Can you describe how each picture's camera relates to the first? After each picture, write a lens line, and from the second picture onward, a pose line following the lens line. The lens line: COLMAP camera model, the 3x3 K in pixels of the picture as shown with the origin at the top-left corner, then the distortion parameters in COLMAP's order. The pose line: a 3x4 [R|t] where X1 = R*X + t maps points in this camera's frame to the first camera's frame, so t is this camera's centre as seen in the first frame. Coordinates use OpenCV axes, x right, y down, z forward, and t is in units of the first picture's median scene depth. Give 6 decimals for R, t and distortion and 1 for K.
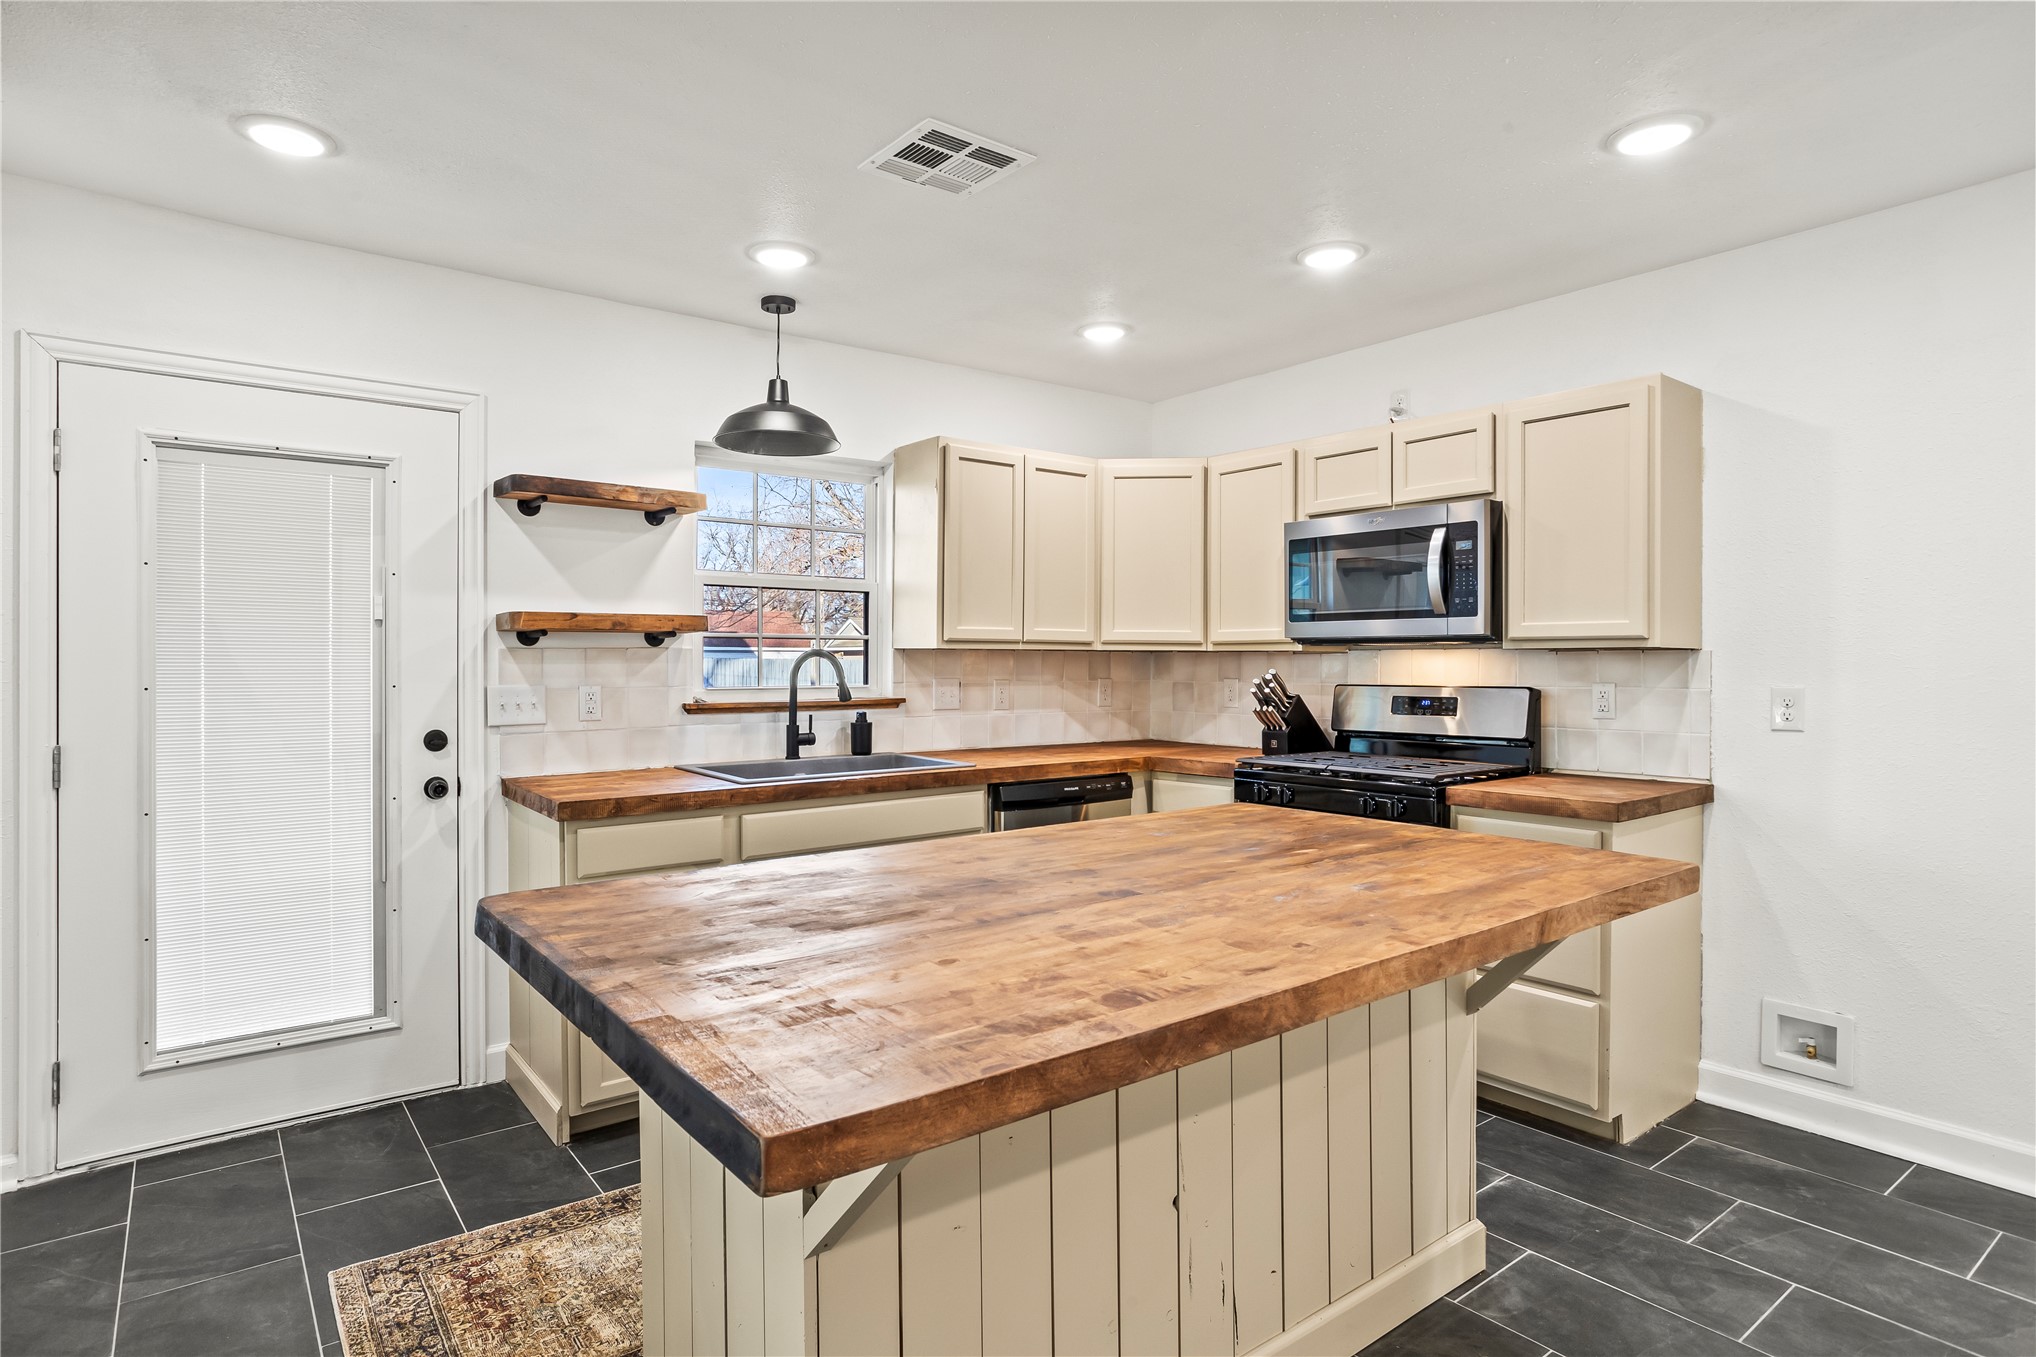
lens RADIAL K [[1103.0, 0, 1010.0], [0, 1103.0, 674.2], [0, 0, 1]] dist [-0.053392, 0.039672]
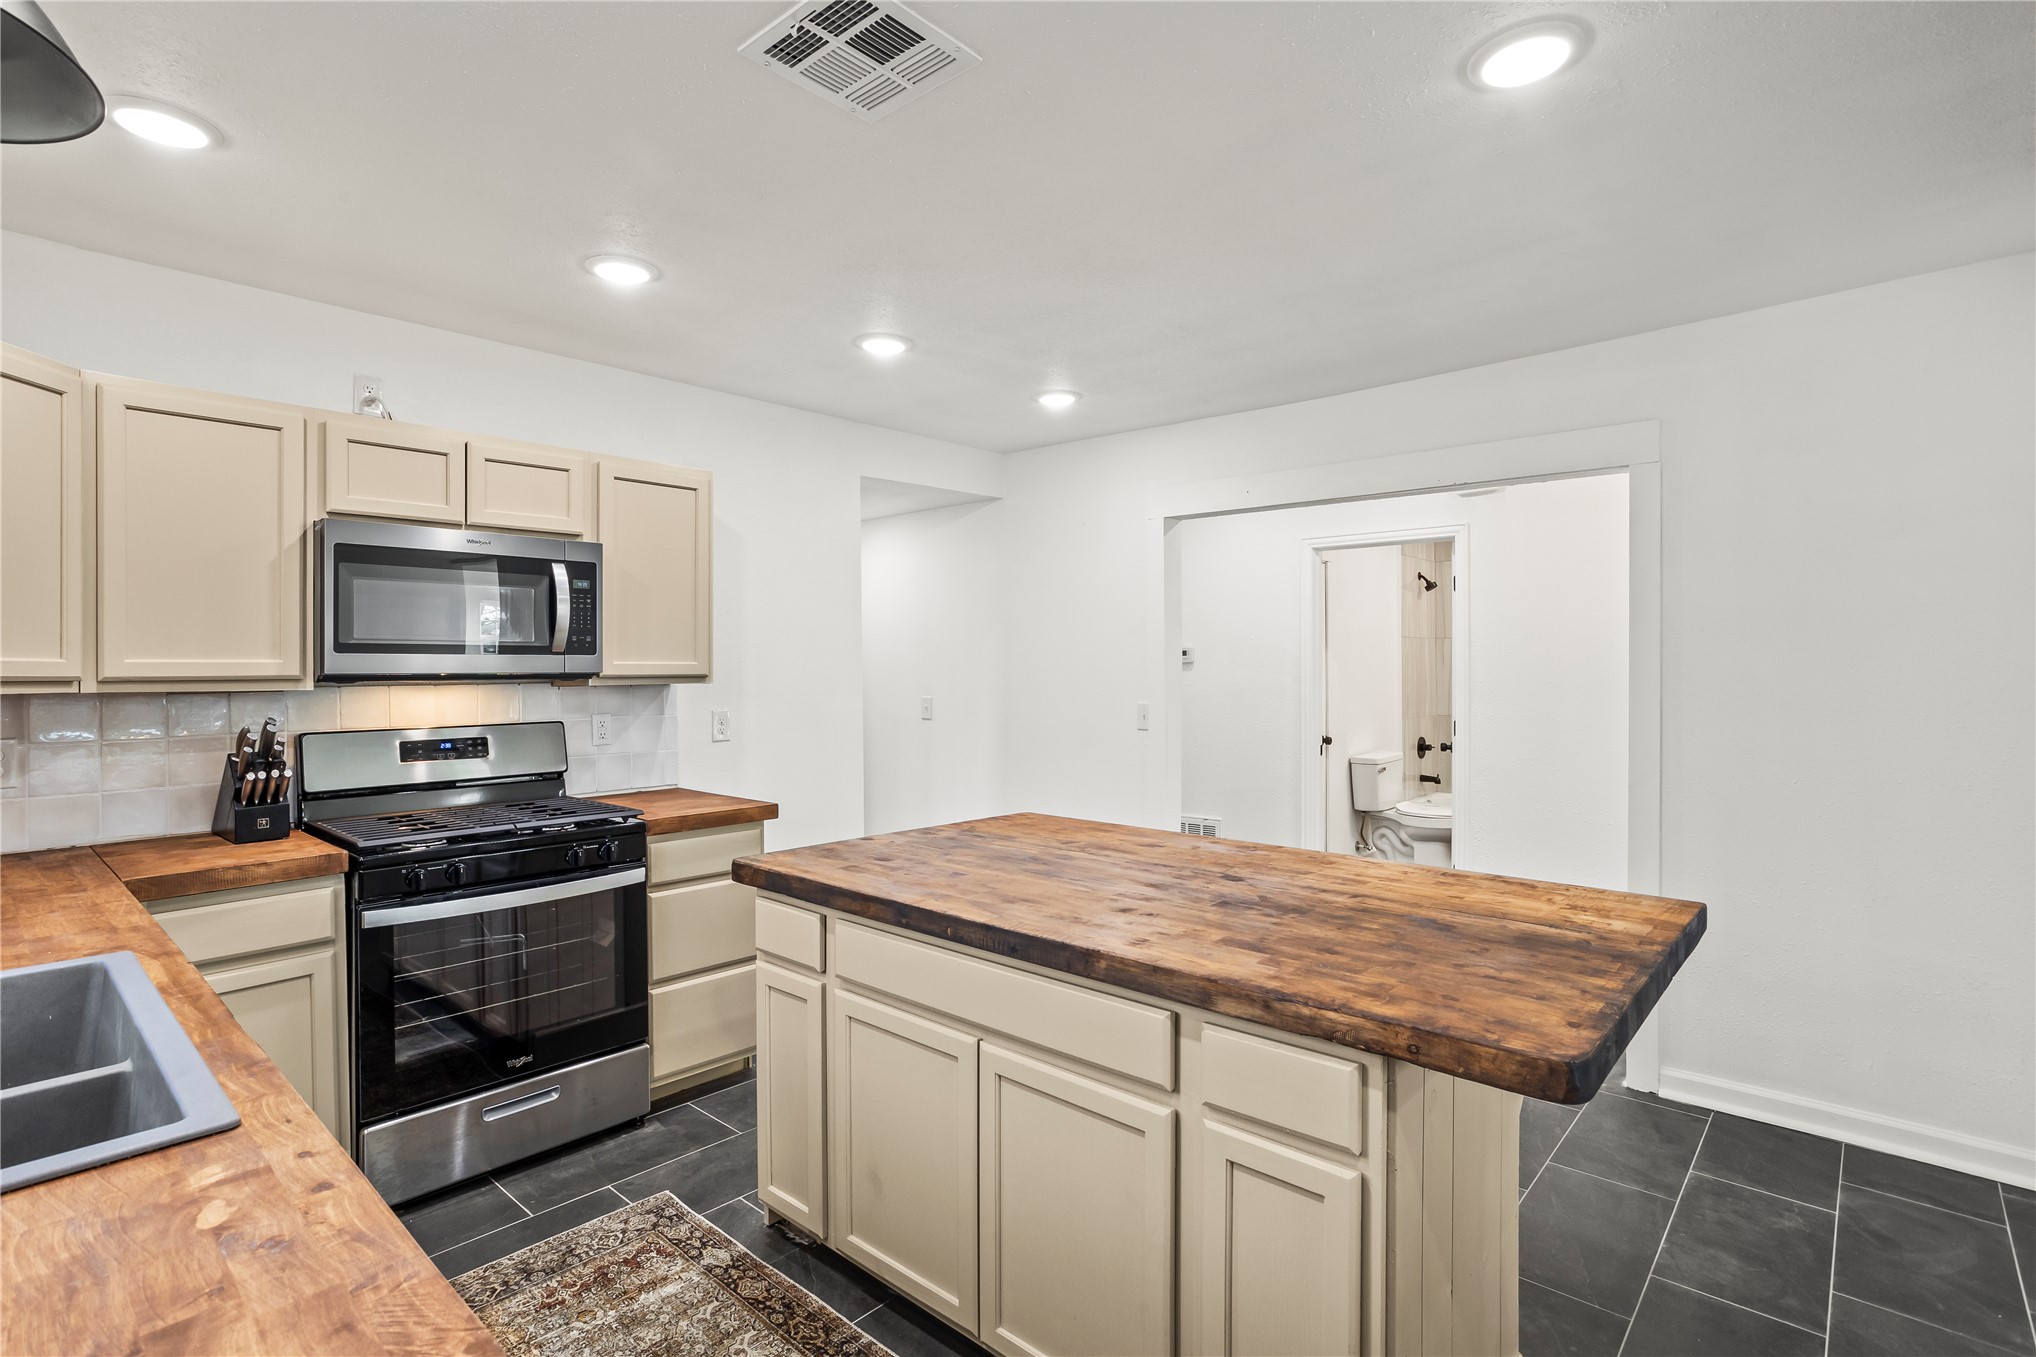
lens RADIAL K [[981.2, 0, 1010.6], [0, 981.2, 674.8], [0, 0, 1]] dist [-0.051401, 0.031966]
pose [[-0.188249, -0.008667, 0.982083, -0.513375], [0.013422, 0.999845, 0.011397, -0.036692], [-0.982030, 0.015327, -0.188104, 0.727977]]
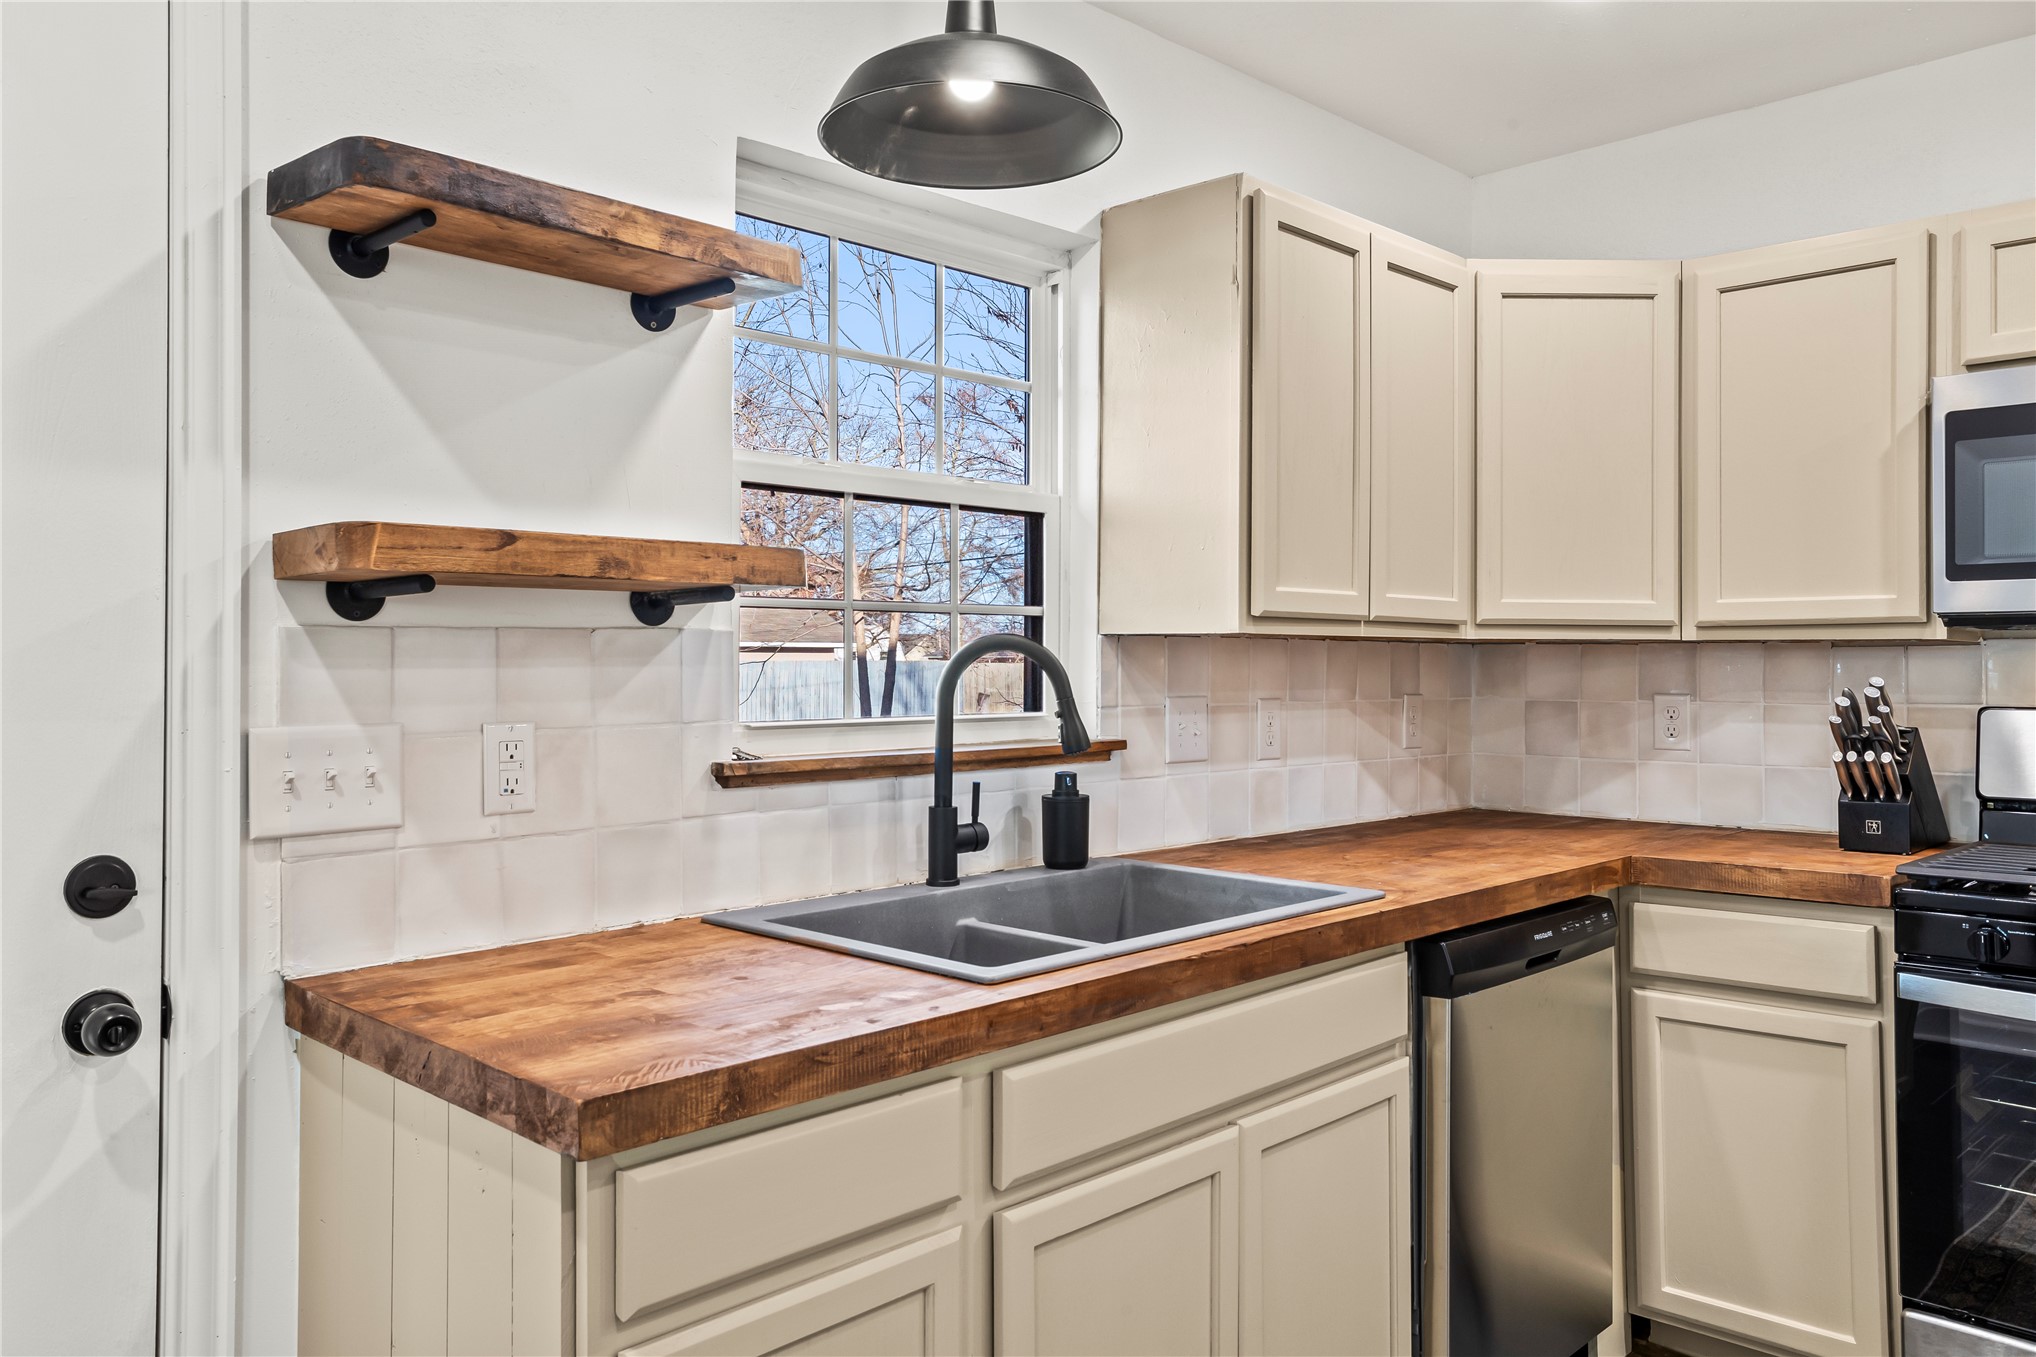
lens RADIAL K [[1511.9, 0, 1000.8], [0, 1511.9, 665.2], [0, 0, 1]] dist [0.000052, 0.026243]
pose [[0.990193, -0.001049, 0.139699, -0.276430], [0.002468, 0.999947, -0.009980, -0.004478], [-0.139682, 0.010226, 0.990144, 0.426146]]
